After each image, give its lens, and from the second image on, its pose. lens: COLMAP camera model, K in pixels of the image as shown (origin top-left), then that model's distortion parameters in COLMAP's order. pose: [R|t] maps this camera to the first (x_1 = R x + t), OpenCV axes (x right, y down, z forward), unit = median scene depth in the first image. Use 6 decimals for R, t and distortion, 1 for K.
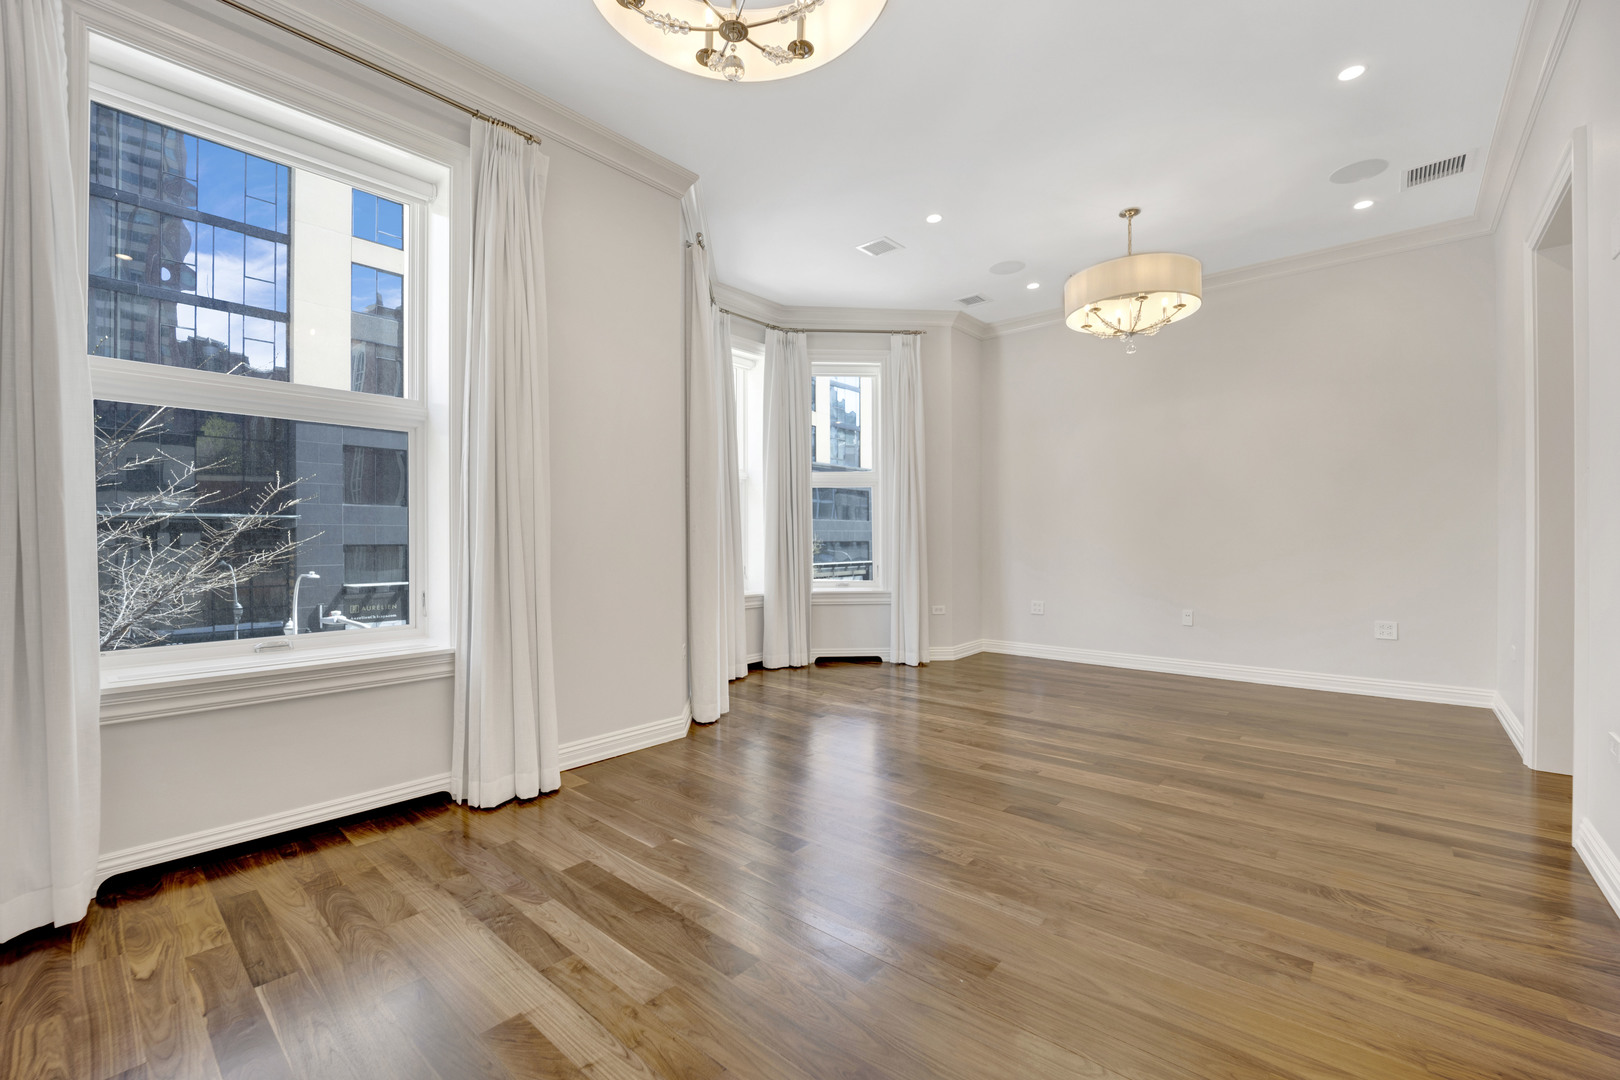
lens RADIAL K [[671.8, 0, 801.8], [0, 671.8, 539.9], [0, 0, 1]] dist [-0.017929, -0.001313]
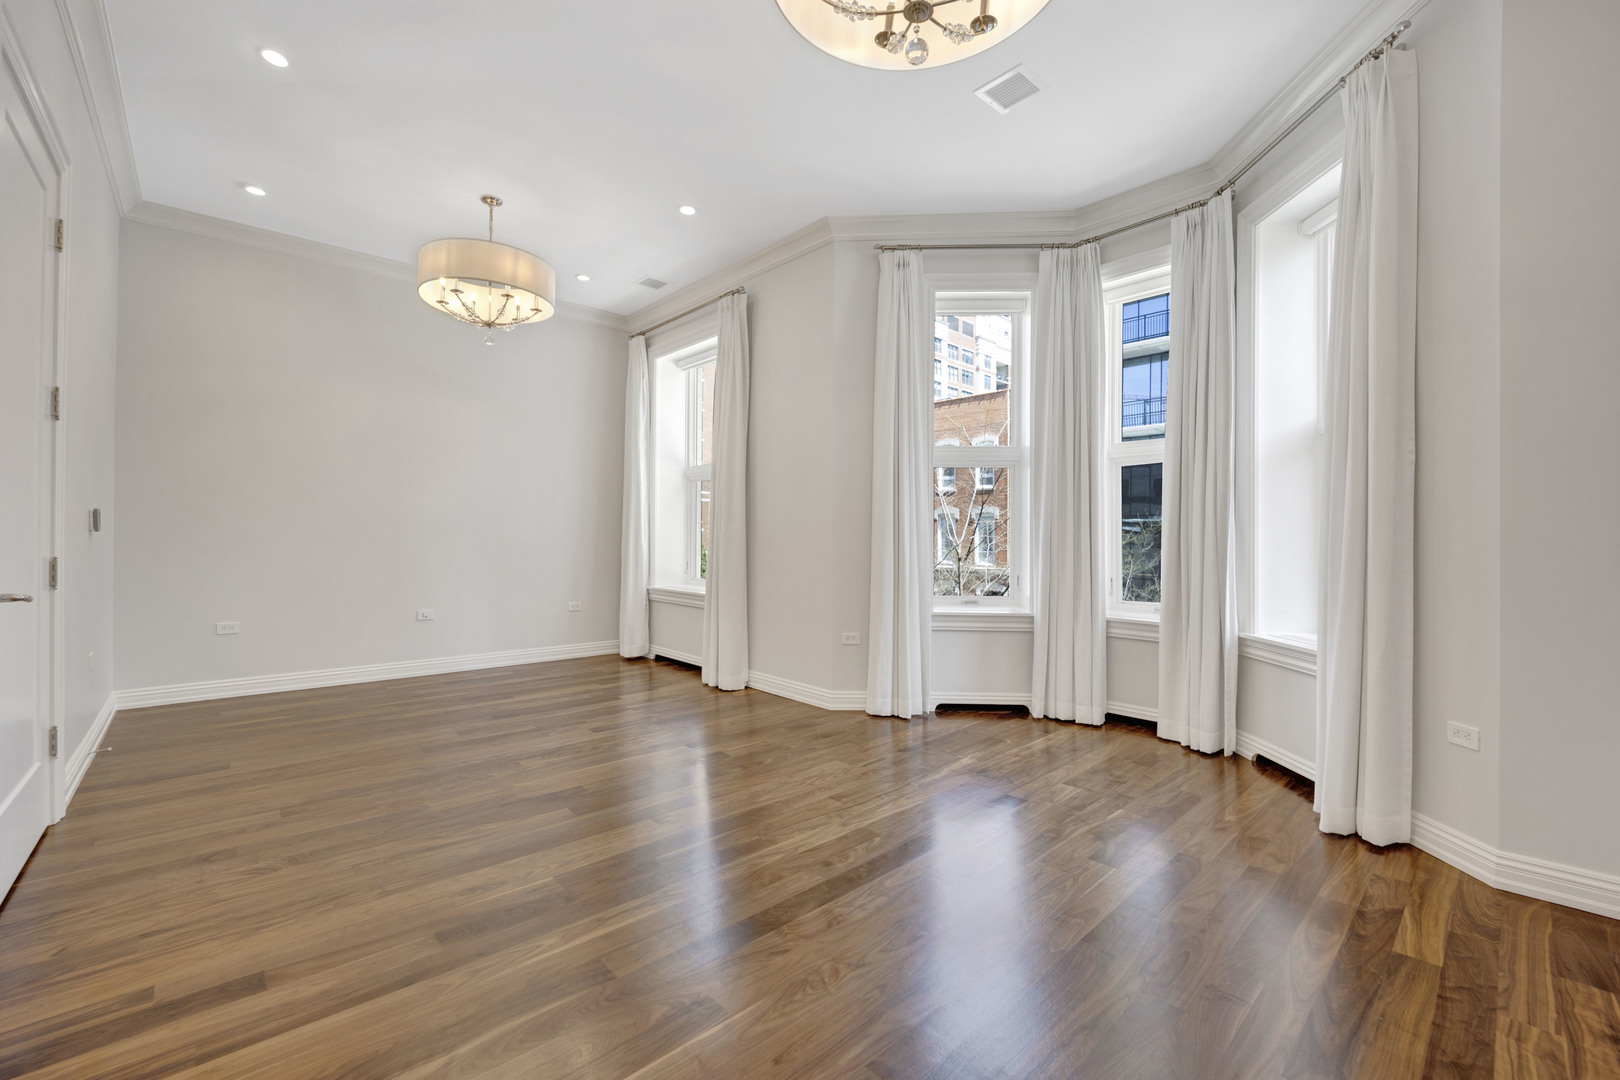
lens RADIAL K [[671.8, 0, 804.5], [0, 671.8, 540.4], [0, 0, 1]] dist [-0.017929, -0.001313]
pose [[-0.118794, -0.000273, -0.992919, 1.474799], [-0.003226, 0.999995, 0.000111, -0.005907], [0.992914, 0.003216, -0.118794, 1.629368]]
